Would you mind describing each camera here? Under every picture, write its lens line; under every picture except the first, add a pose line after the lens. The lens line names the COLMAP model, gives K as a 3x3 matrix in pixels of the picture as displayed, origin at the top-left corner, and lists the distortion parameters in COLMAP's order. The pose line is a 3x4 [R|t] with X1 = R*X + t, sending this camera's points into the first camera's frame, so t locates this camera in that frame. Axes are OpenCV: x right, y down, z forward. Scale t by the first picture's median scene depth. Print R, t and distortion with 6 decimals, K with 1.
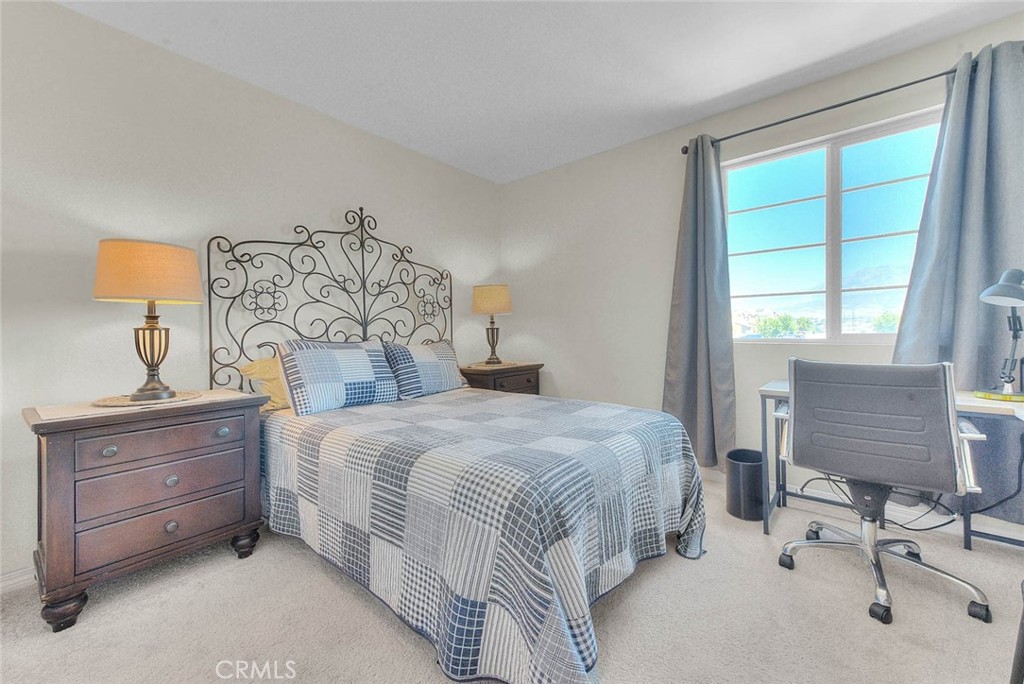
lens RADIAL K [[412.6, 0, 510.8], [0, 412.6, 339.5], [0, 0, 1]] dist [0.002791, -0.000026]
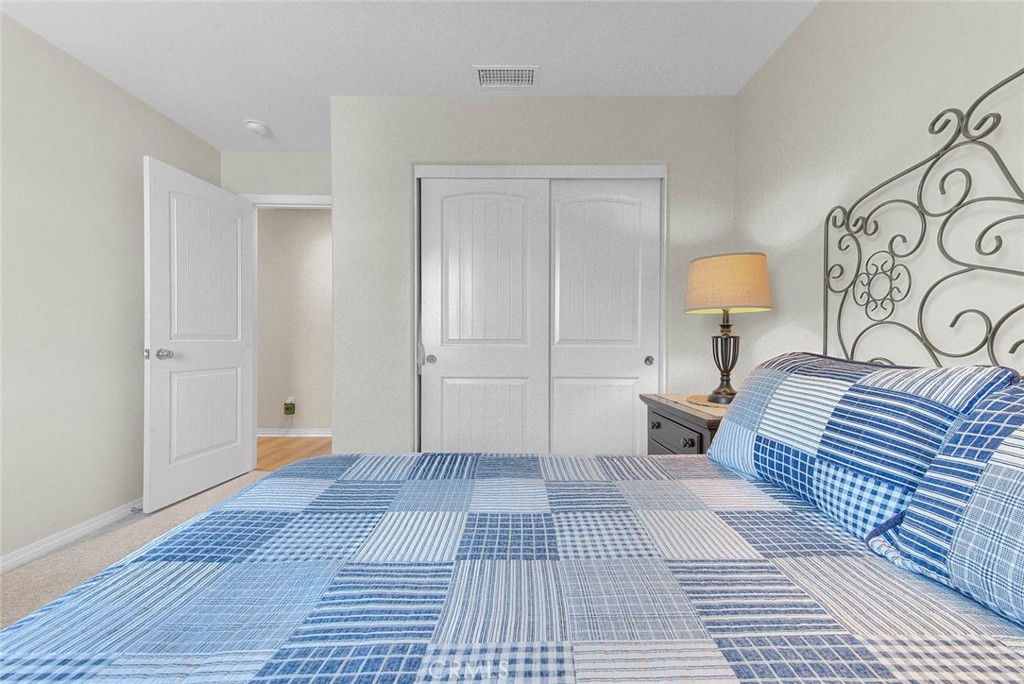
lens RADIAL K [[412.6, 0, 510.8], [0, 412.6, 339.5], [0, 0, 1]] dist [0.002791, -0.000026]
pose [[-0.780567, 0.009031, -0.625007, 0.183299], [-0.004010, 0.999803, 0.019455, -0.029011], [0.625059, 0.017692, -0.780377, 1.148626]]
